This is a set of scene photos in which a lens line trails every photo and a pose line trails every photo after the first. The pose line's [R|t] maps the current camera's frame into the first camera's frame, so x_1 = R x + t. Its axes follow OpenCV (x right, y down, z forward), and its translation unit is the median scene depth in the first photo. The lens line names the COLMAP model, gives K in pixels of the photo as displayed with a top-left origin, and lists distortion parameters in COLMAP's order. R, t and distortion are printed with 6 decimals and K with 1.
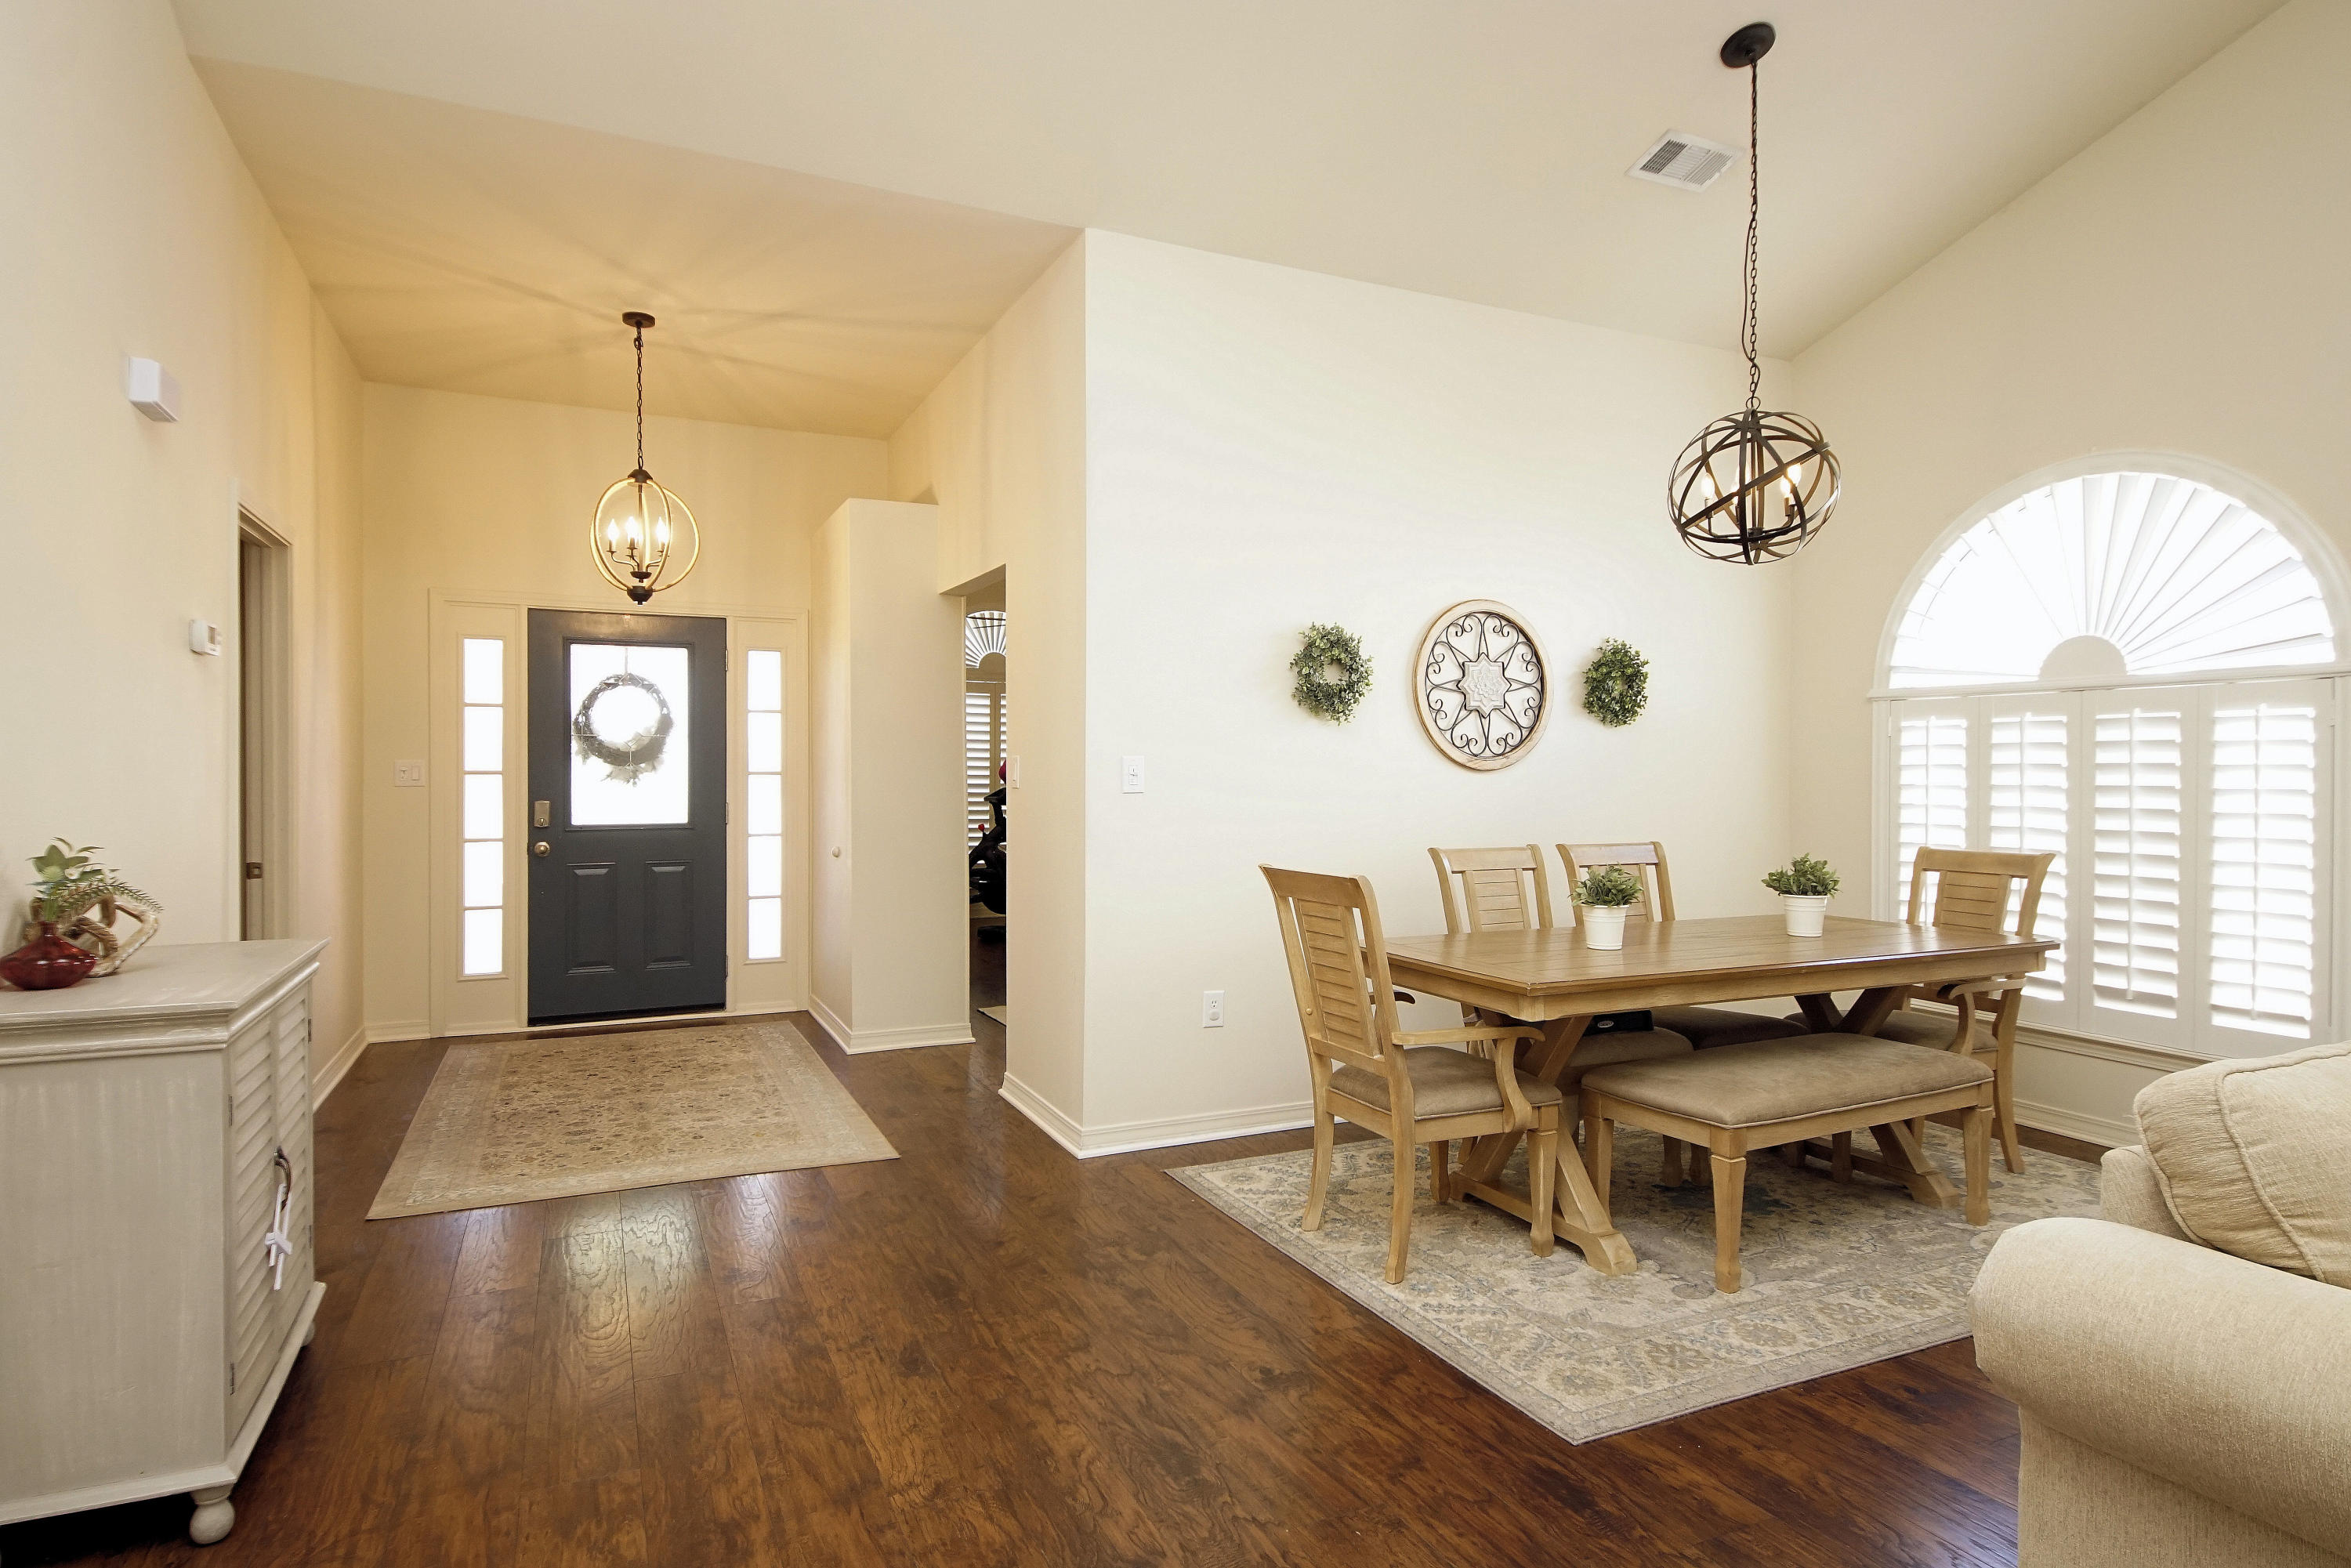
lens RADIAL K [[1268.3, 0, 1157.1], [0, 1268.3, 769.5], [0, 0, 1]] dist [0.030416, -0.029659]
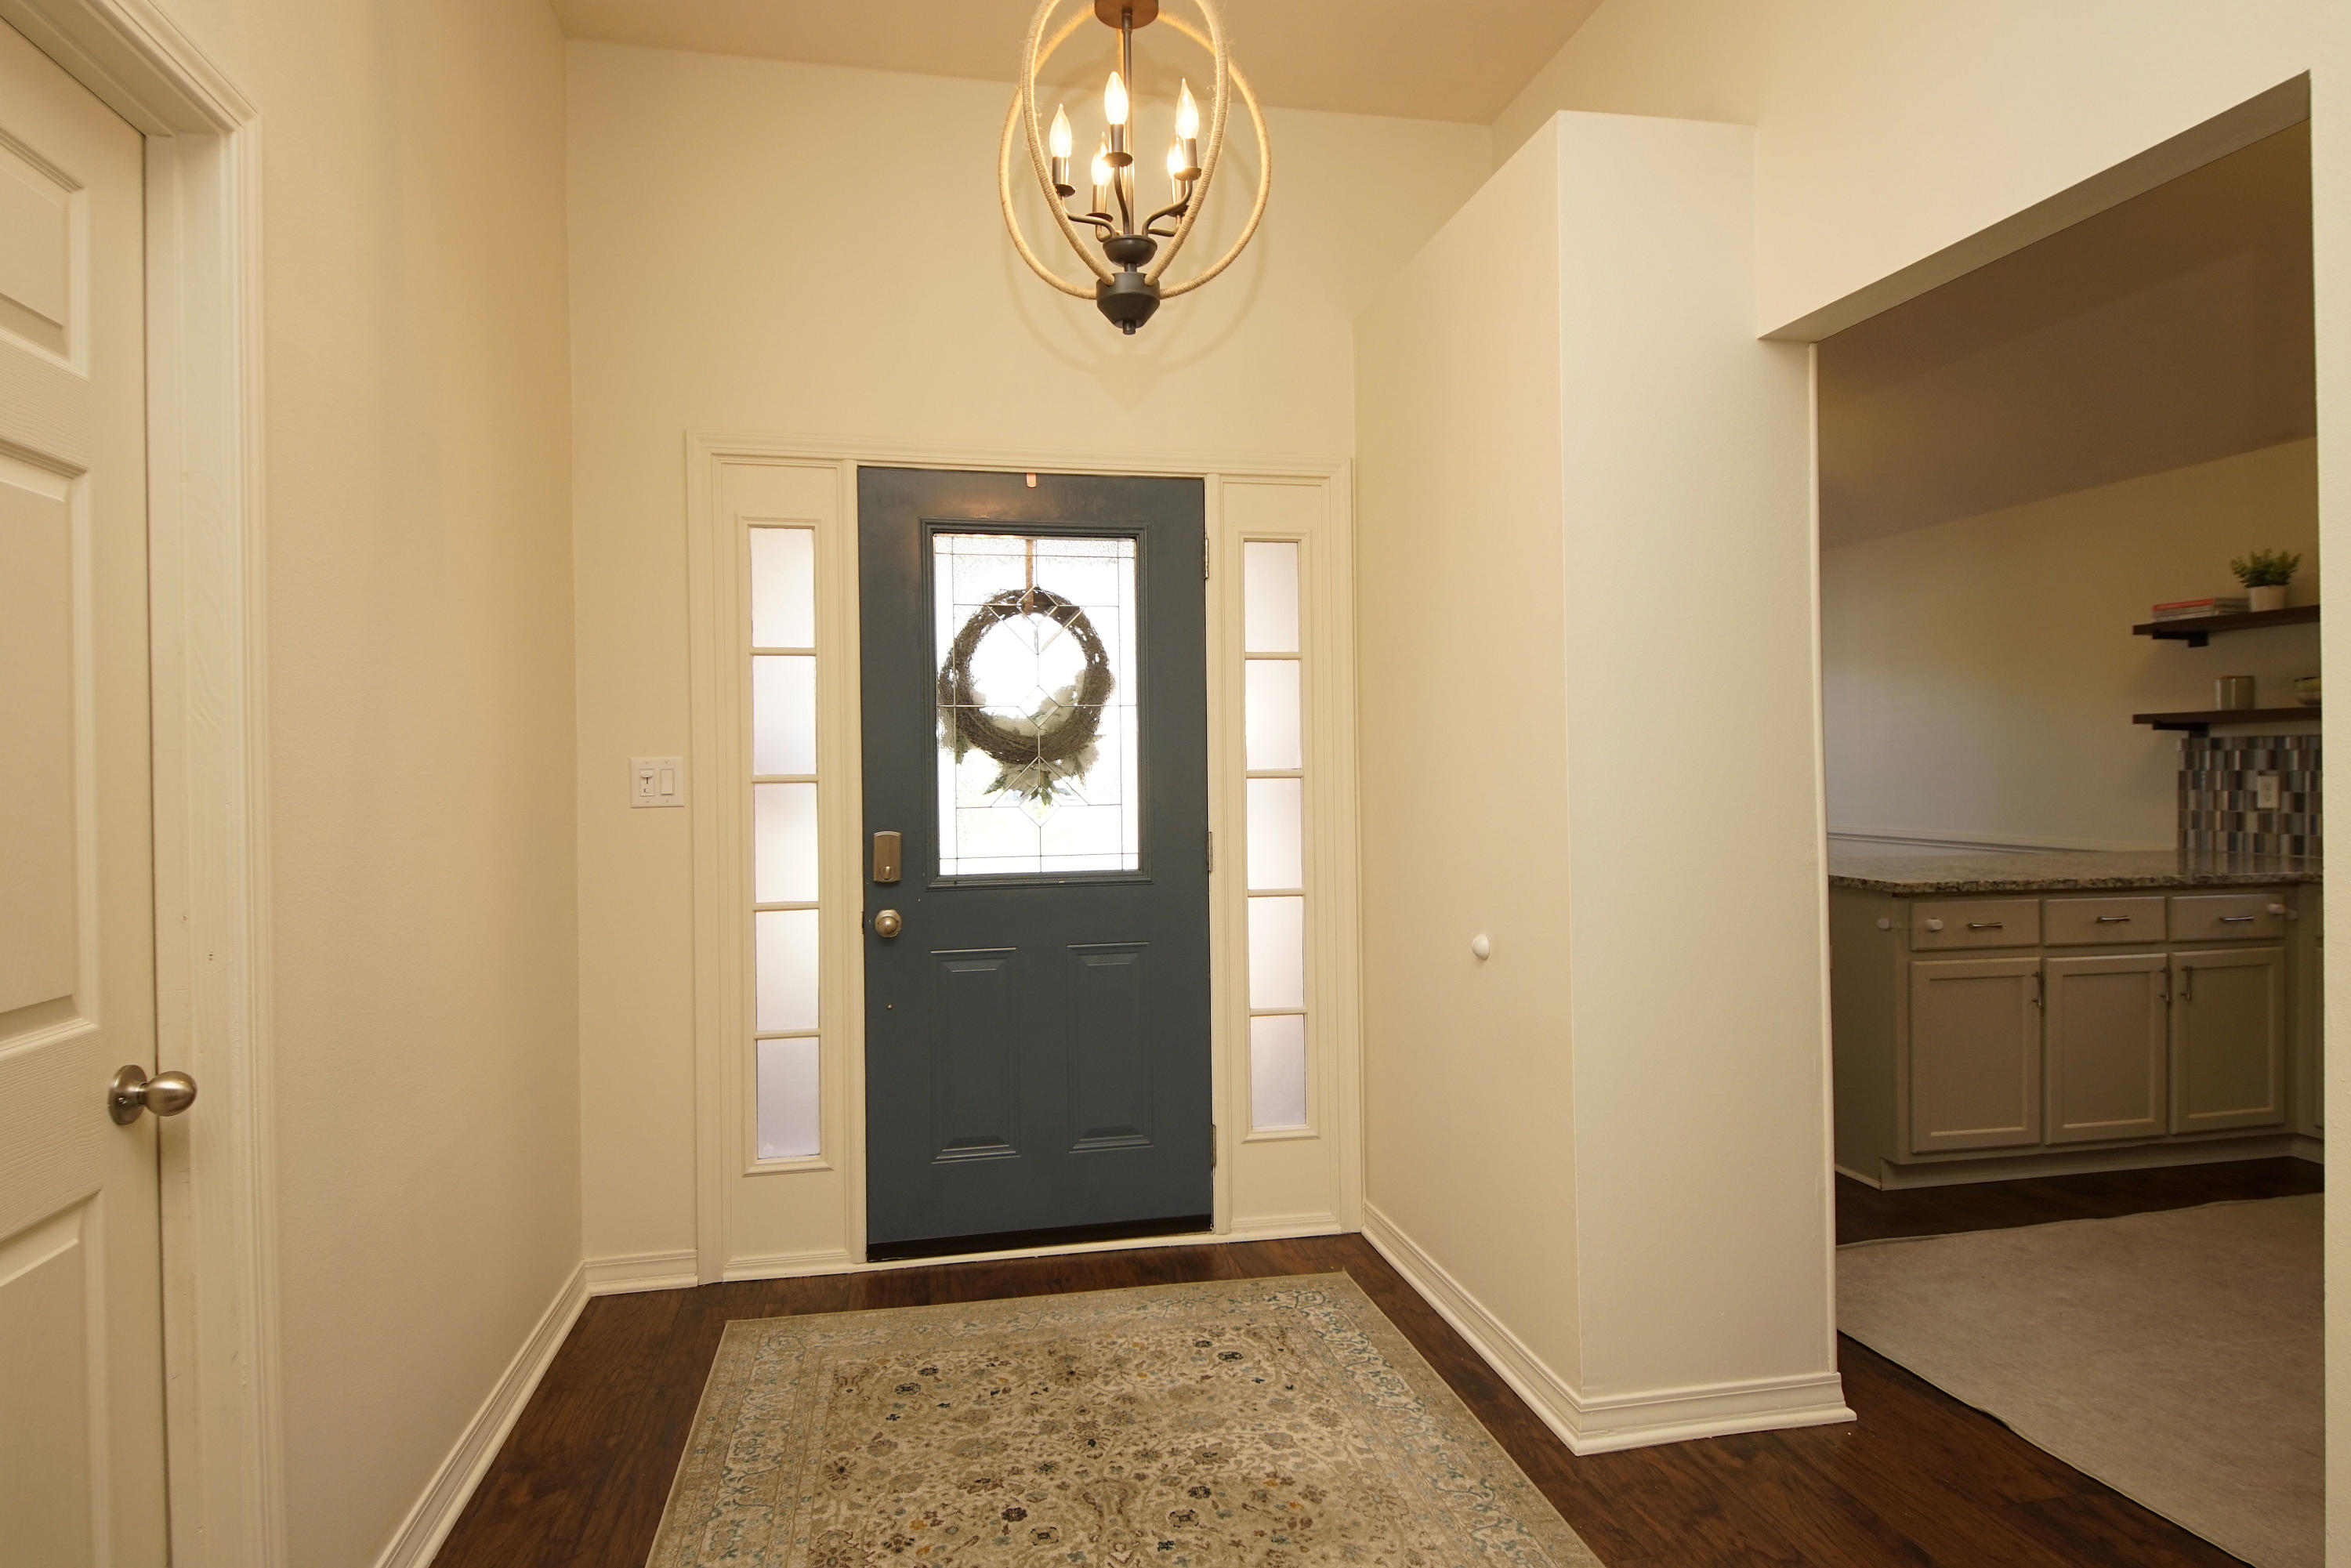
lens RADIAL K [[1268.3, 0, 1158.0], [0, 1268.3, 781.8], [0, 0, 1]] dist [0.030416, -0.029659]
pose [[0.978152, -0.011917, -0.207549, -0.342731], [0.011938, 0.999928, -0.001149, 0.007724], [0.207548, -0.001353, 0.978224, 0.663148]]
